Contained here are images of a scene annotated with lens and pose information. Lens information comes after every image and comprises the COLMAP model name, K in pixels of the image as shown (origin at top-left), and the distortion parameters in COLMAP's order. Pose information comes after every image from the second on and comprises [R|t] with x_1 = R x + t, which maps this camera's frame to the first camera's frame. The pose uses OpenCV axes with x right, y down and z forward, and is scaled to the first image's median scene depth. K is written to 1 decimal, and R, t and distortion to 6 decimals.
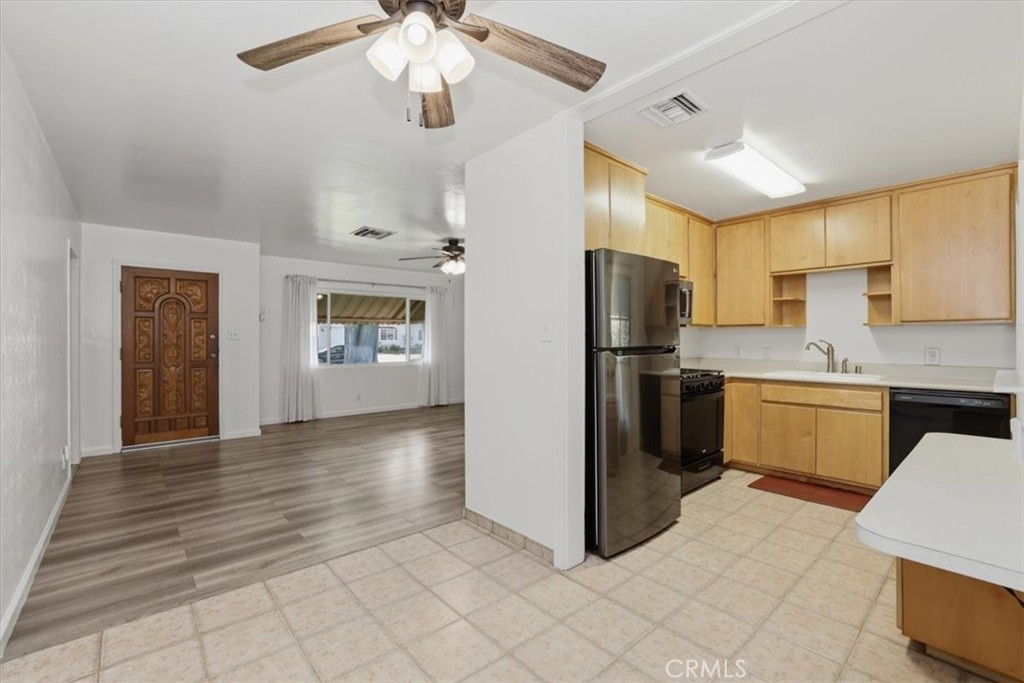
lens RADIAL K [[444.3, 0, 514.1], [0, 444.3, 339.4], [0, 0, 1]] dist [-0.042348, 0.014643]
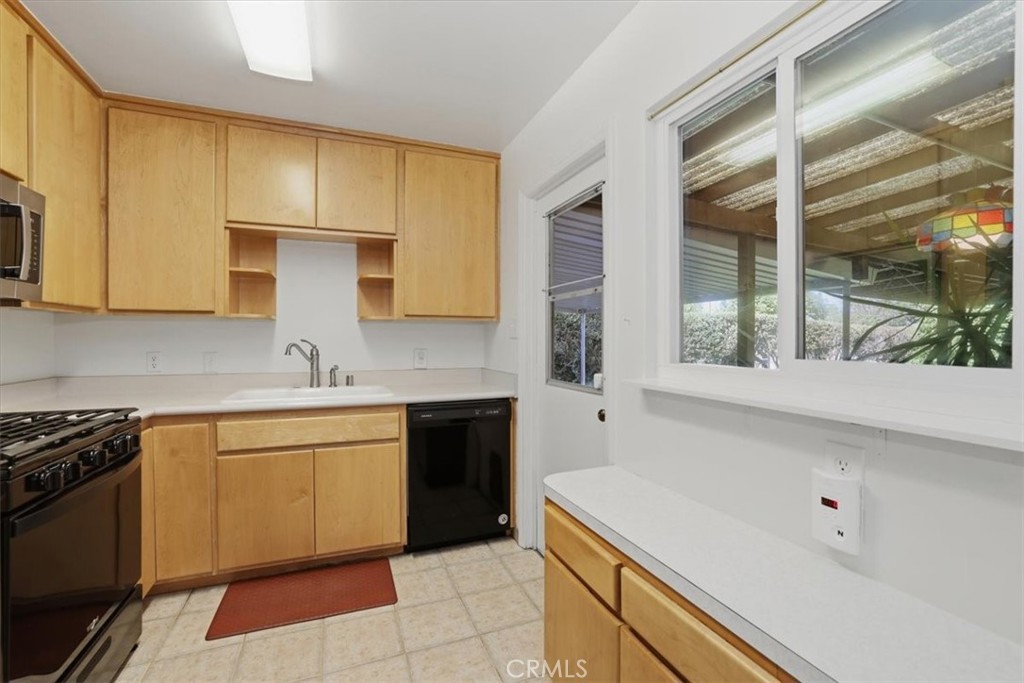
lens RADIAL K [[444.3, 0, 510.9], [0, 444.3, 342.7], [0, 0, 1]] dist [-0.042348, 0.014643]
pose [[0.335234, -0.007979, 0.942101, 0.199551], [-0.002195, 0.999955, 0.009250, -0.000577], [-0.942132, -0.005168, 0.335202, 0.529511]]
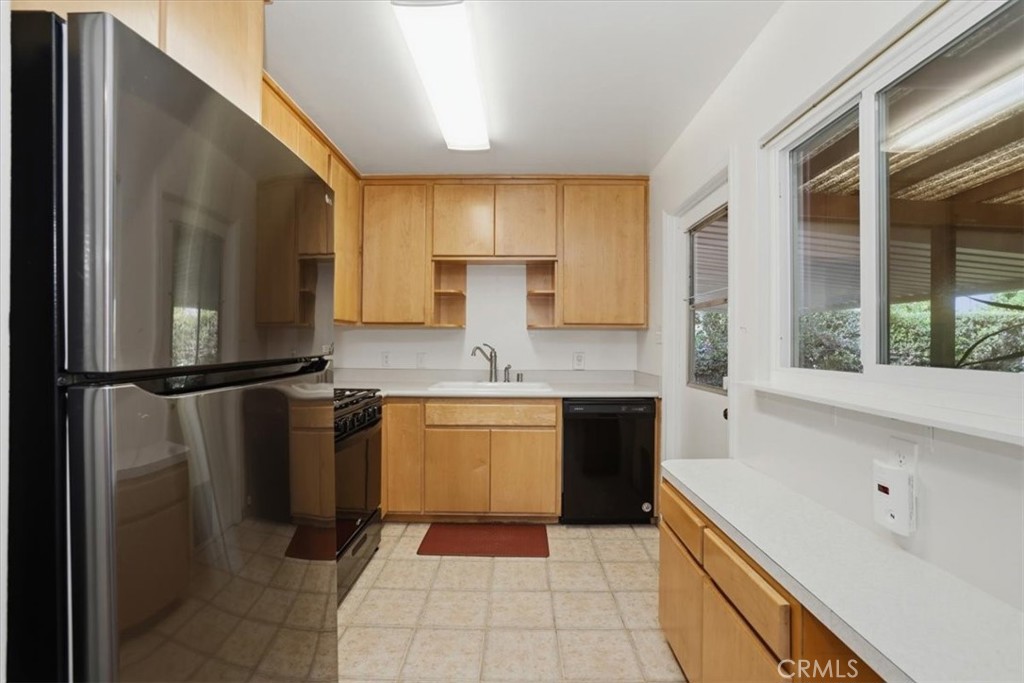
lens RADIAL K [[444.3, 0, 513.0], [0, 444.3, 343.0], [0, 0, 1]] dist [-0.042348, 0.014643]
pose [[0.669870, 0.003511, 0.742471, 0.117238], [-0.006767, 0.999976, 0.001377, -0.001788], [-0.742448, -0.005946, 0.669877, 0.428332]]
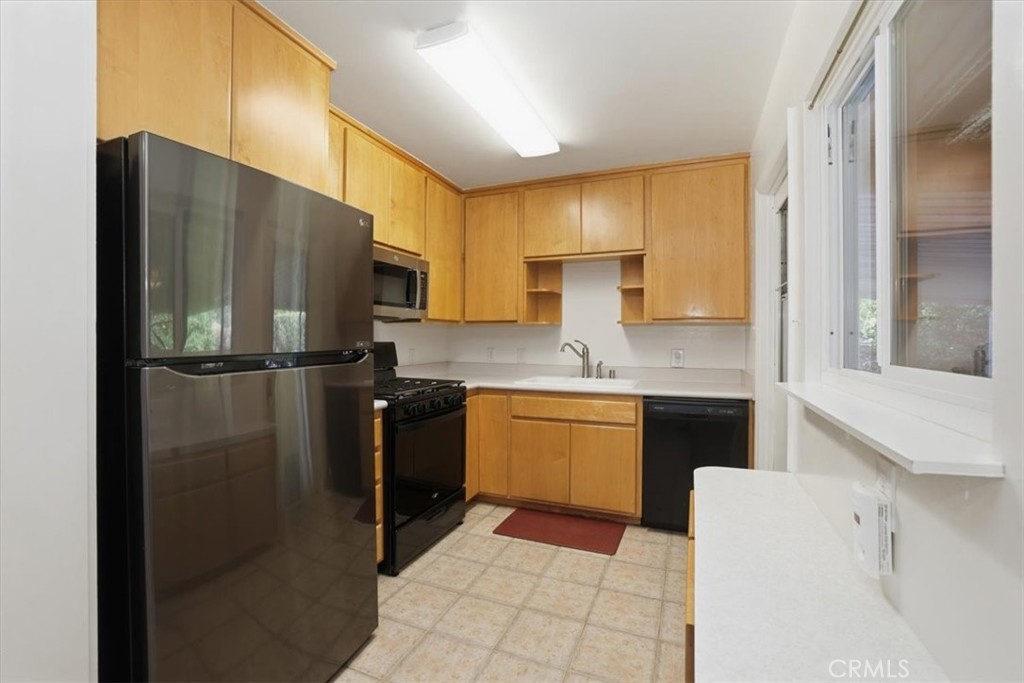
lens RADIAL K [[444.3, 0, 516.6], [0, 444.3, 339.5], [0, 0, 1]] dist [-0.042348, 0.014643]
pose [[0.892848, 0.001904, 0.450353, 0.228804], [-0.003759, 0.999988, 0.003226, -0.002492], [-0.450342, -0.004574, 0.892845, 0.305308]]
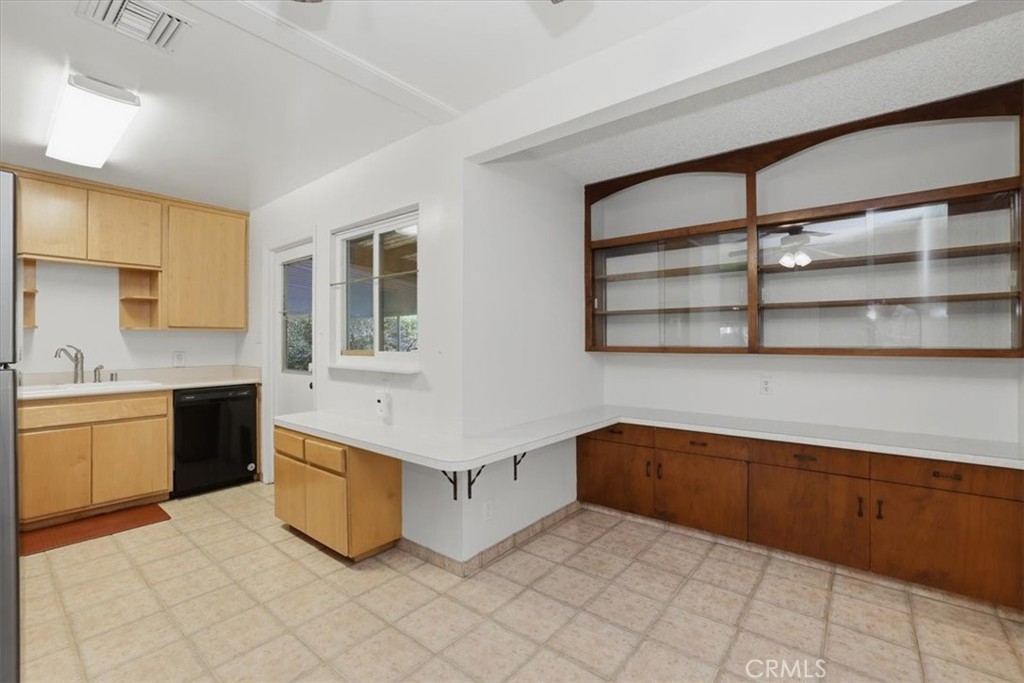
lens RADIAL K [[444.3, 0, 512.6], [0, 444.3, 337.1], [0, 0, 1]] dist [-0.042348, 0.014643]
pose [[-0.171470, 0.009659, 0.985142, -0.273119], [0.003058, 0.999952, -0.009272, -0.003928], [-0.985185, 0.001423, -0.171491, 0.342667]]
